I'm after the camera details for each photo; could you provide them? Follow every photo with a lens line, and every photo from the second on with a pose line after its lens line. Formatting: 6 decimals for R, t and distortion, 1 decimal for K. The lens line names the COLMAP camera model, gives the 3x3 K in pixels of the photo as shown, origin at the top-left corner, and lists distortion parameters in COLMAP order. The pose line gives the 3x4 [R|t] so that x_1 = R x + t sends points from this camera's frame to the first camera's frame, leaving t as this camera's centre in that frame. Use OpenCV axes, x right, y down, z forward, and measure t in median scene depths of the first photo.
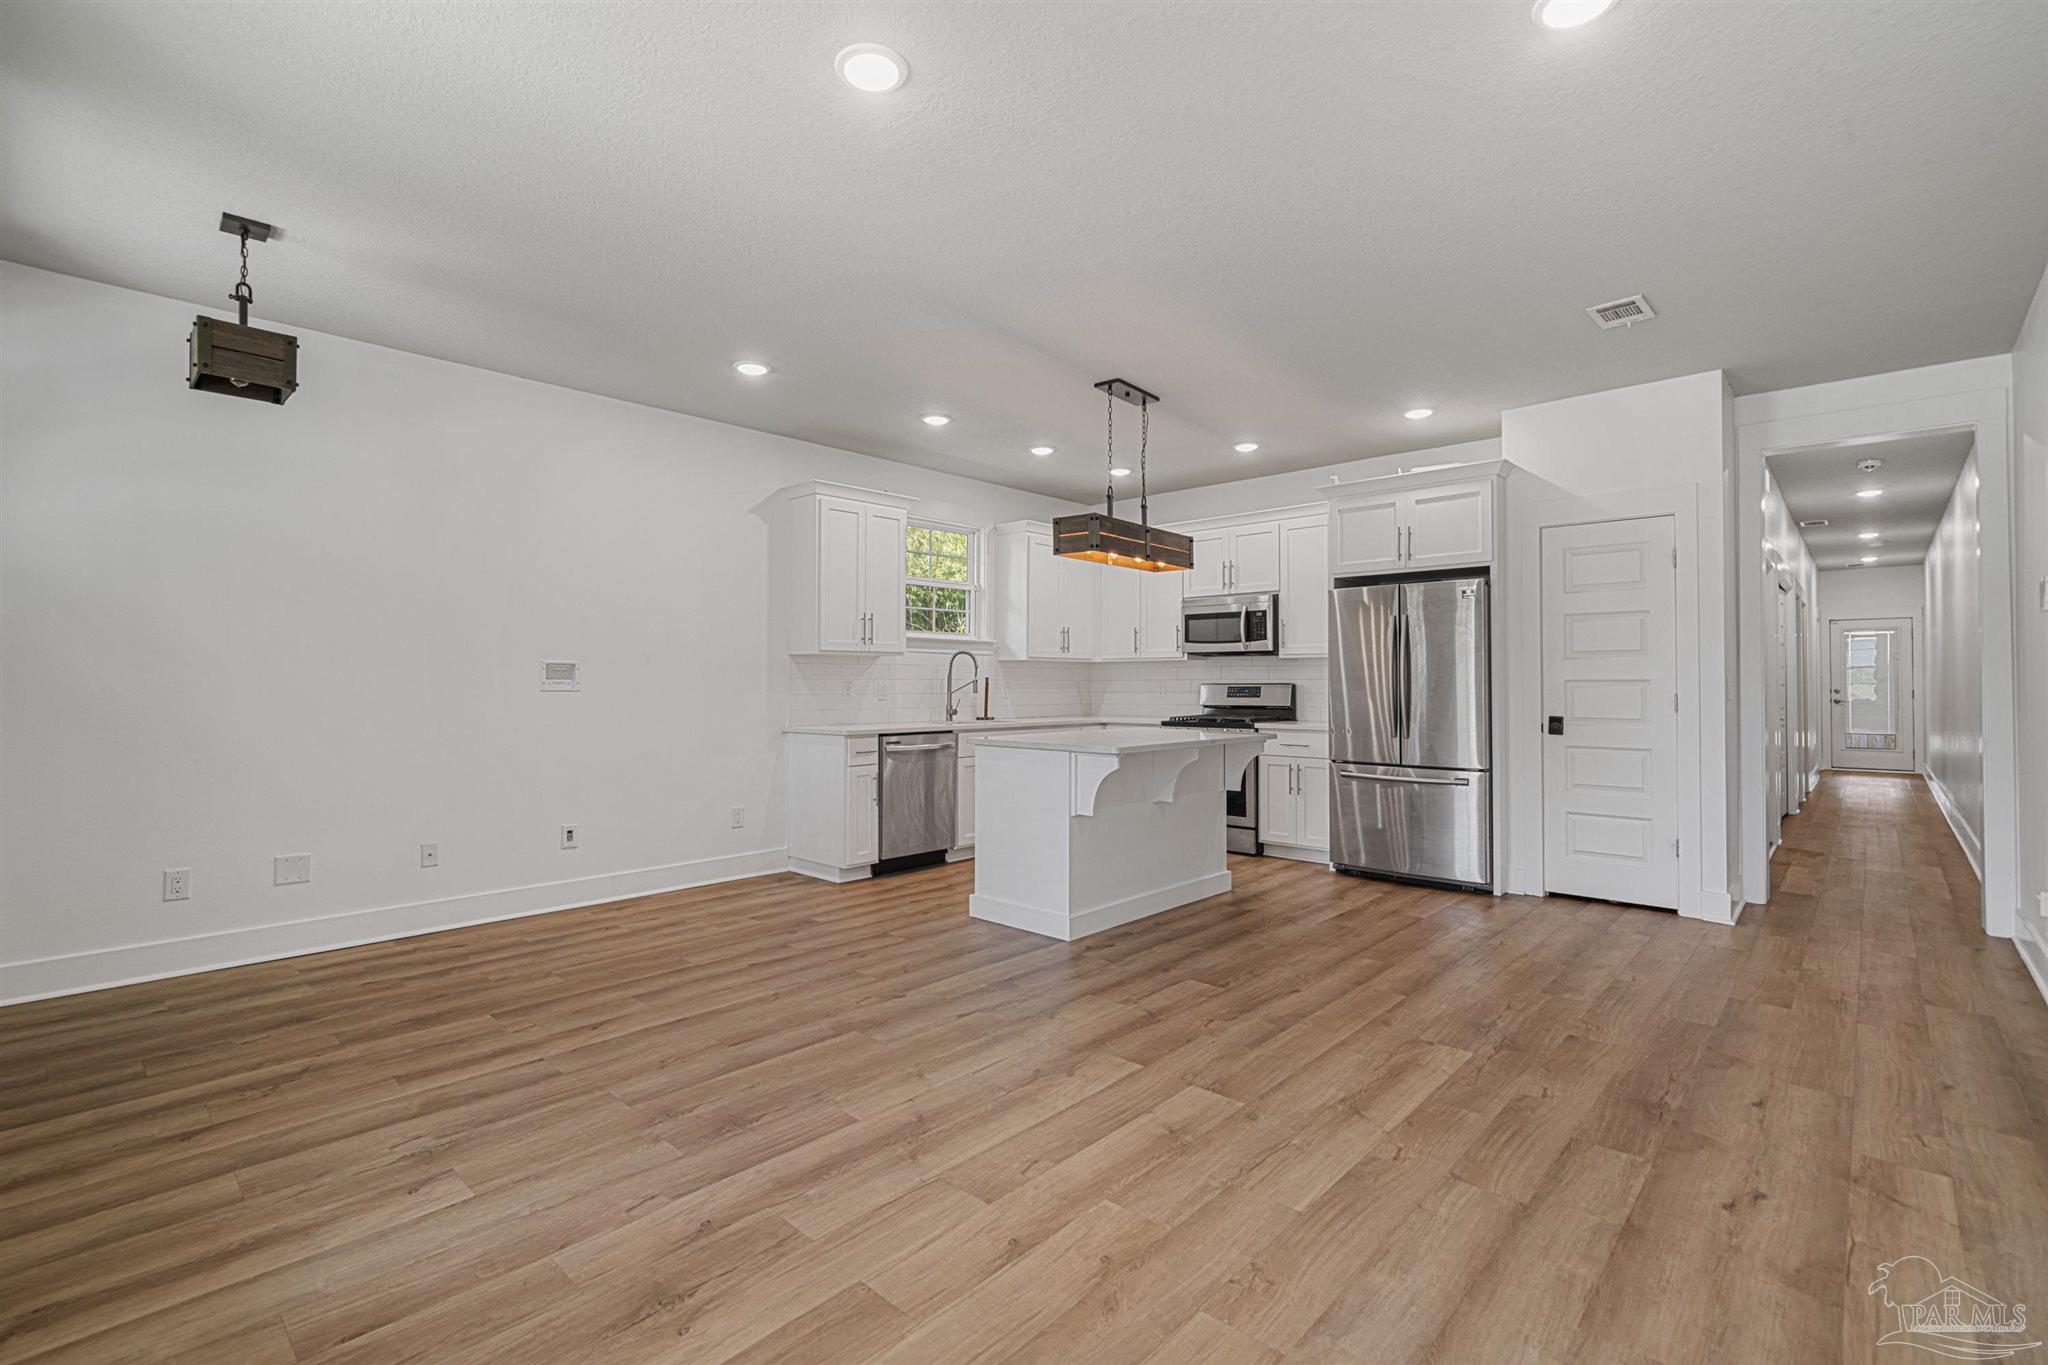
lens RADIAL K [[909.0, 0, 1017.8], [0, 909.0, 671.6], [0, 0, 1]] dist [0.001251, 0.000452]
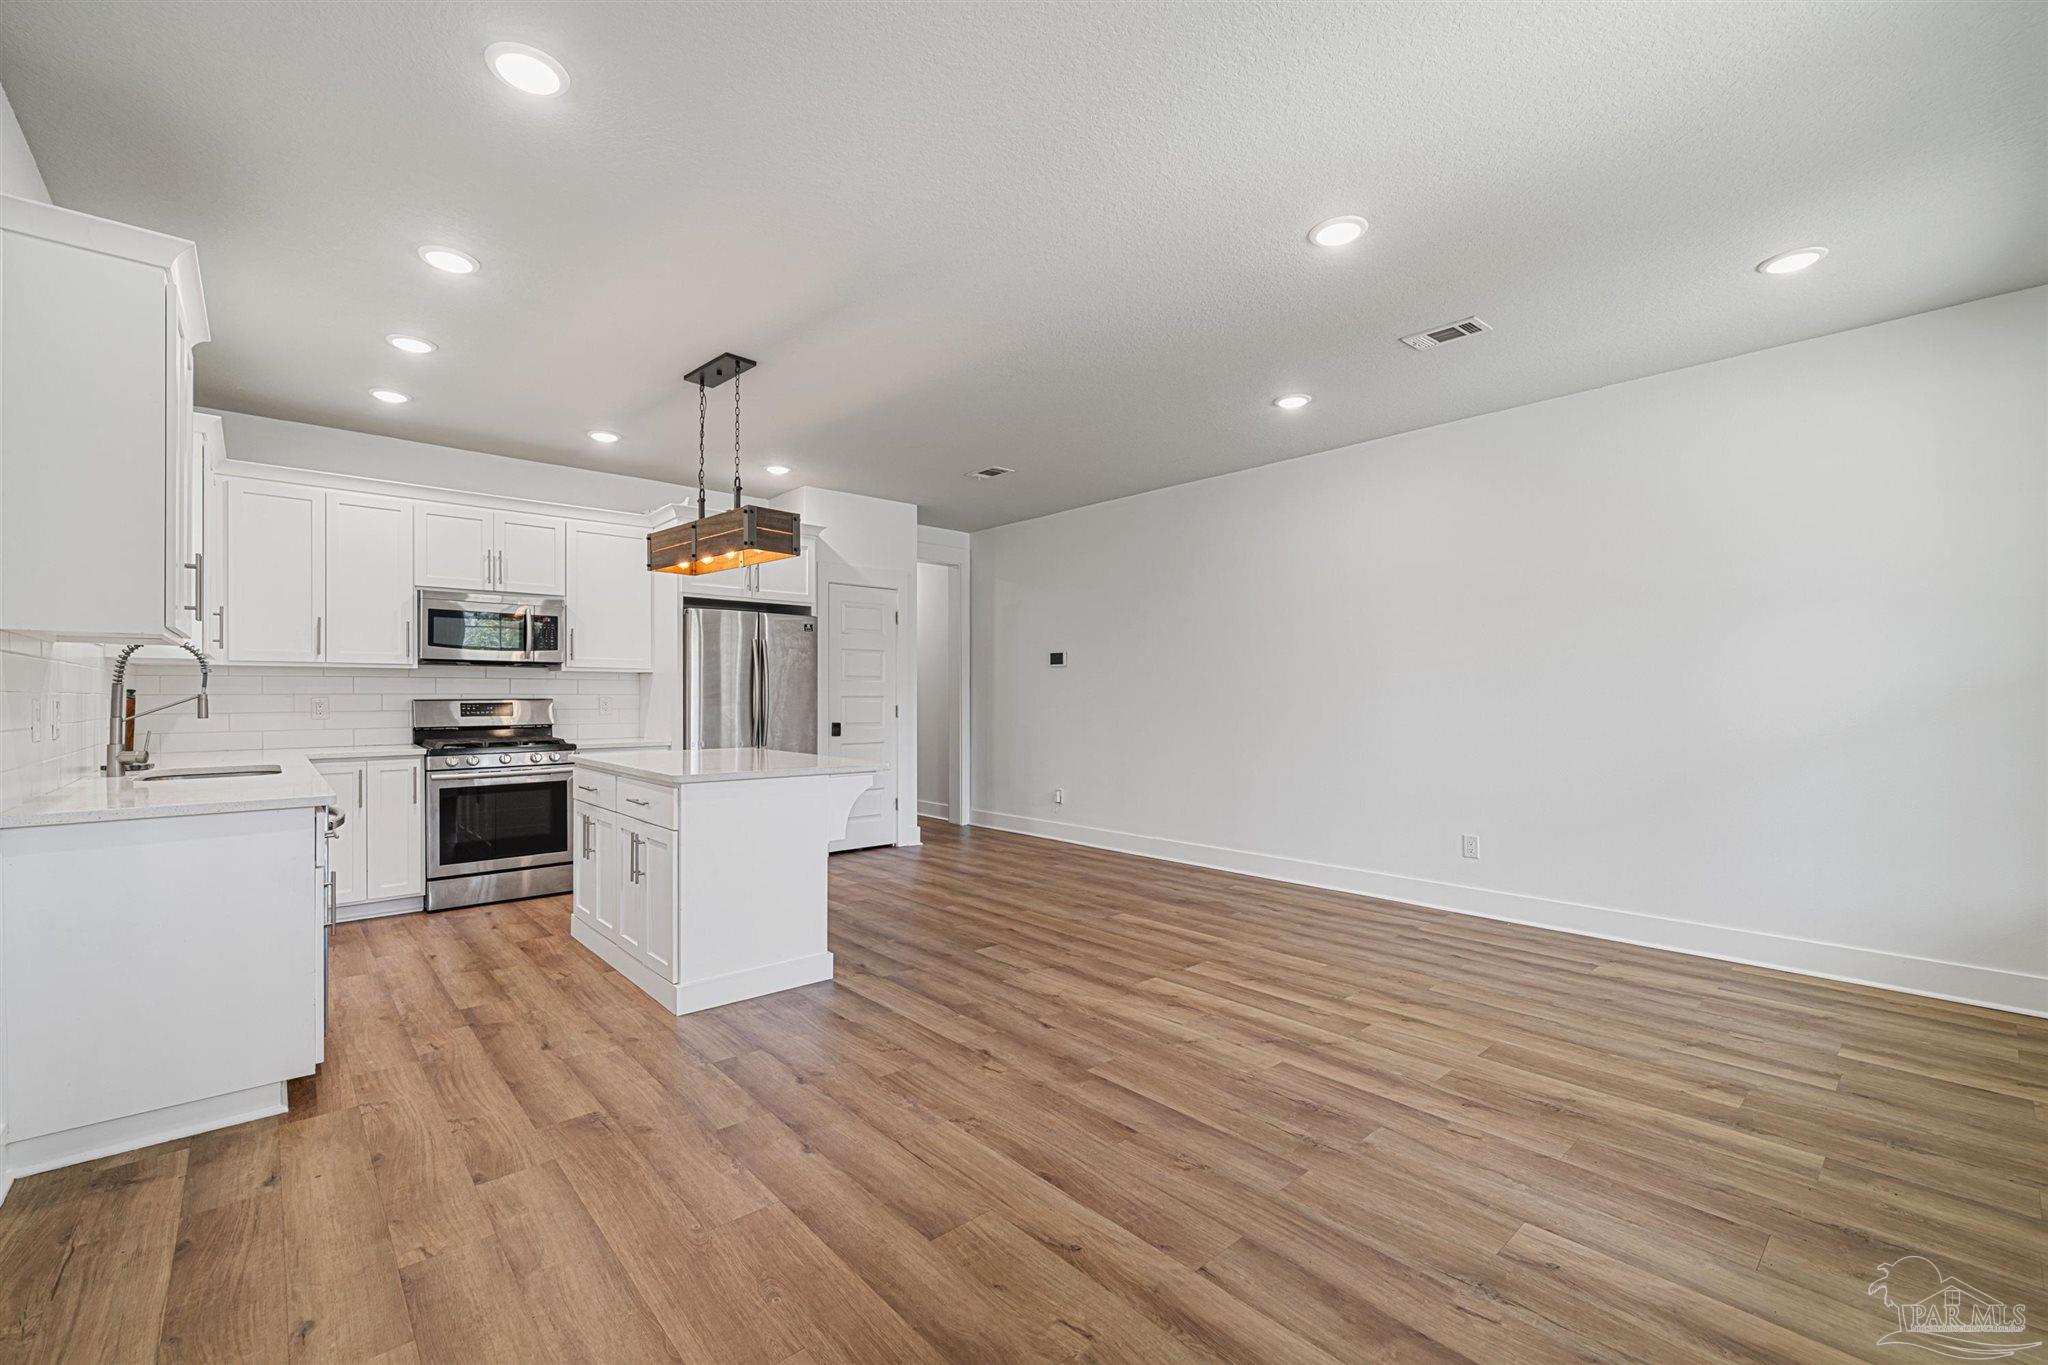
lens RADIAL K [[847.5, 0, 1013.7], [0, 847.5, 700.7], [0, 0, 1]] dist [-0.003362, -0.000101]
pose [[0.102207, -0.003975, 0.994755, -0.963502], [-0.012744, 0.999905, 0.005305, 0.008761], [-0.994682, -0.013219, 0.102147, 0.904275]]
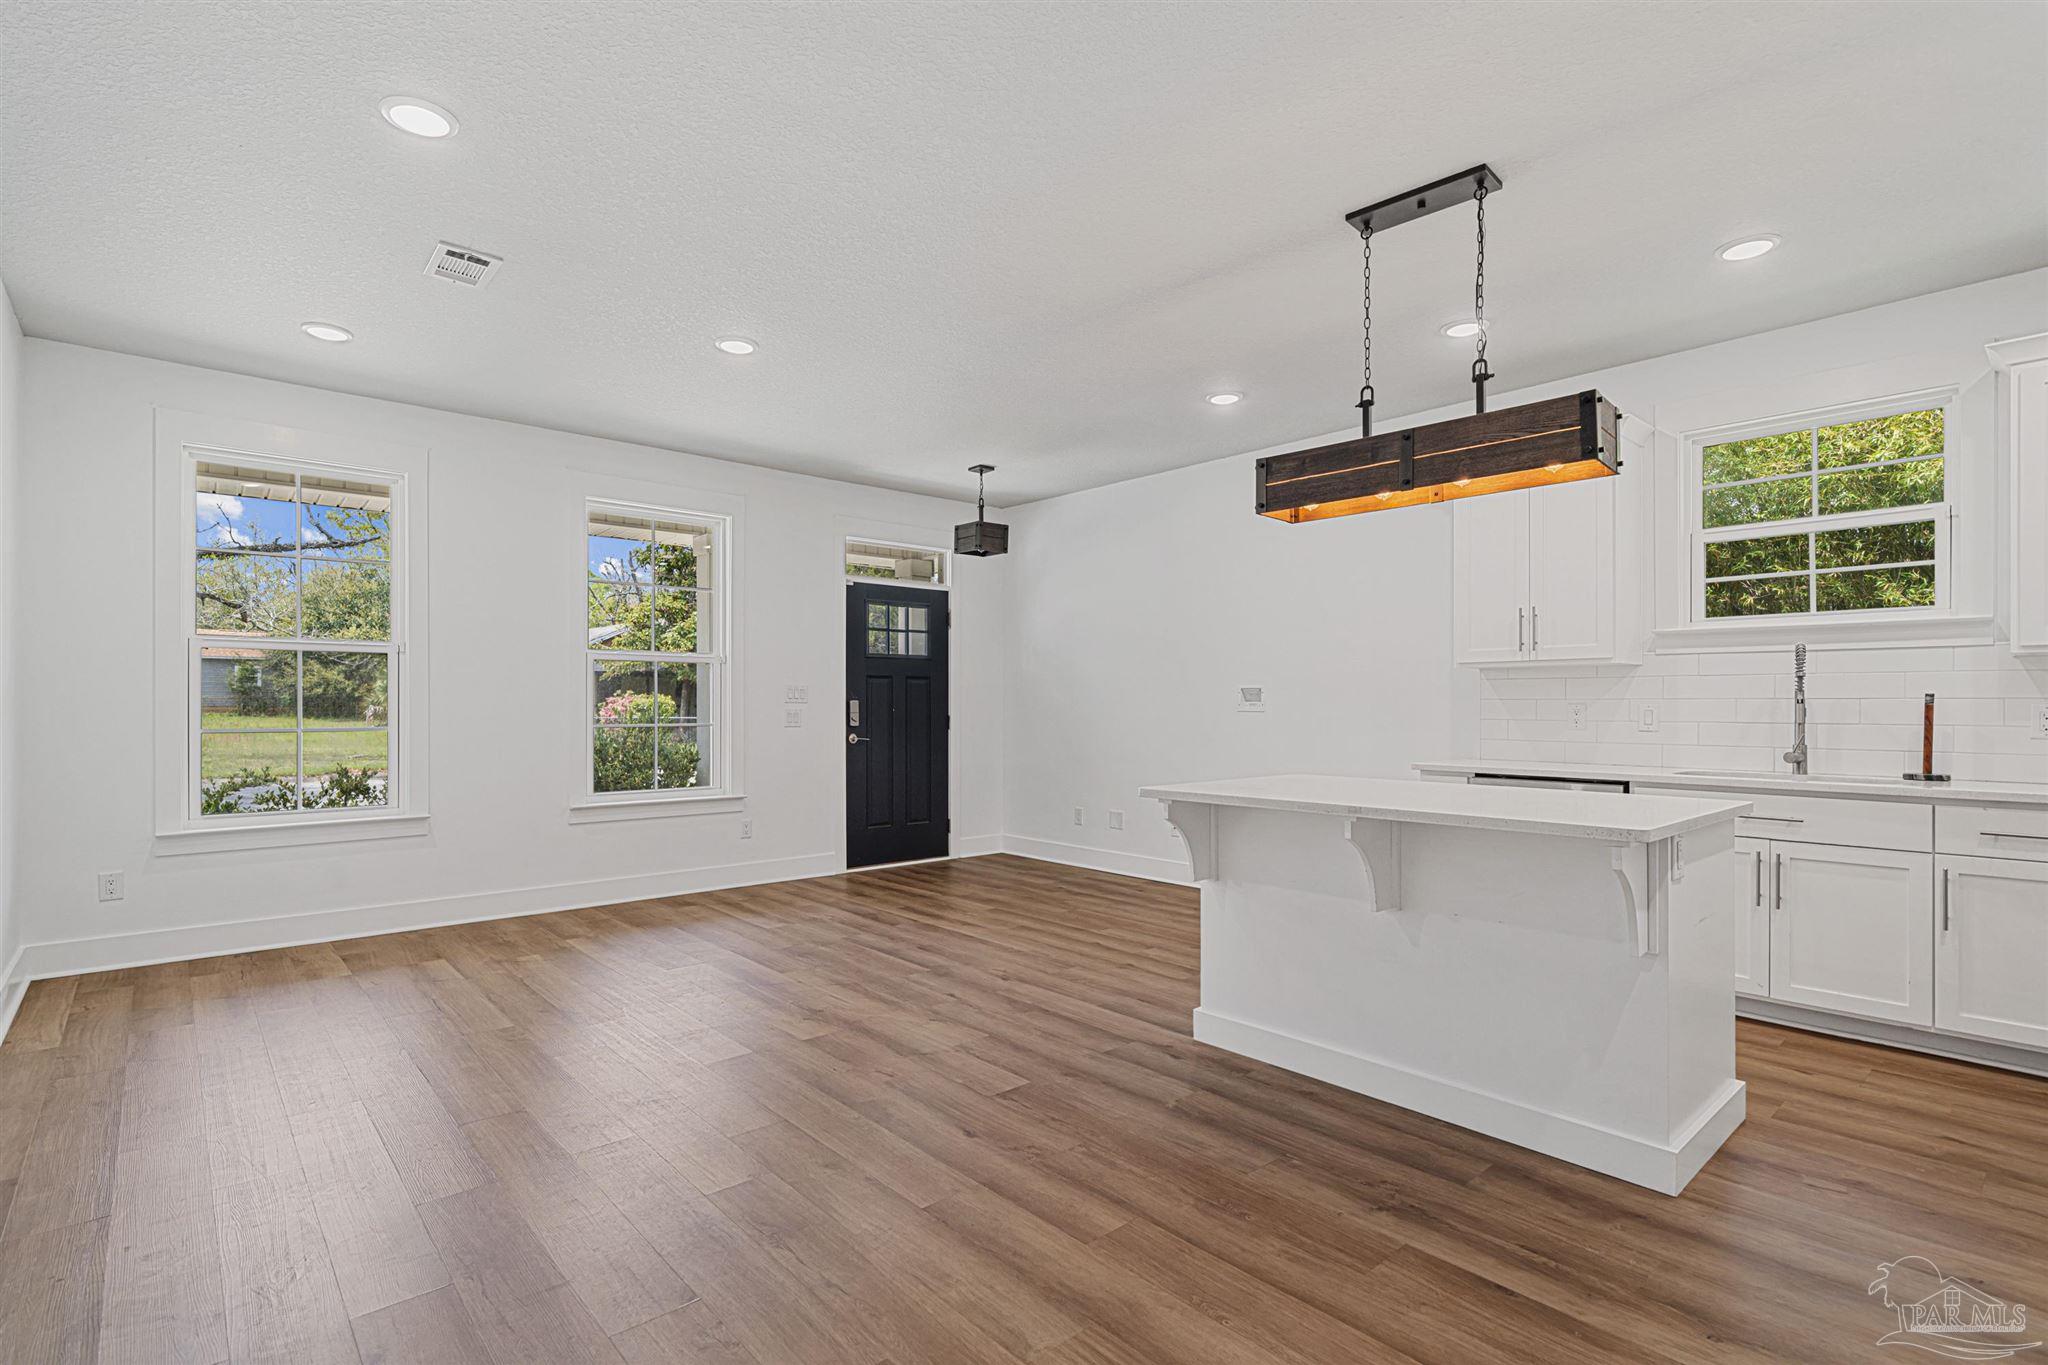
lens RADIAL K [[984.1, 0, 1025.1], [0, 984.1, 701.9], [0, 0, 1]] dist [-0.011985, -0.000112]
pose [[-0.090726, -0.003748, -0.995869, 1.106990], [0.009344, 0.999946, -0.004615, 0.017254], [0.995832, -0.009724, -0.090686, 1.155432]]
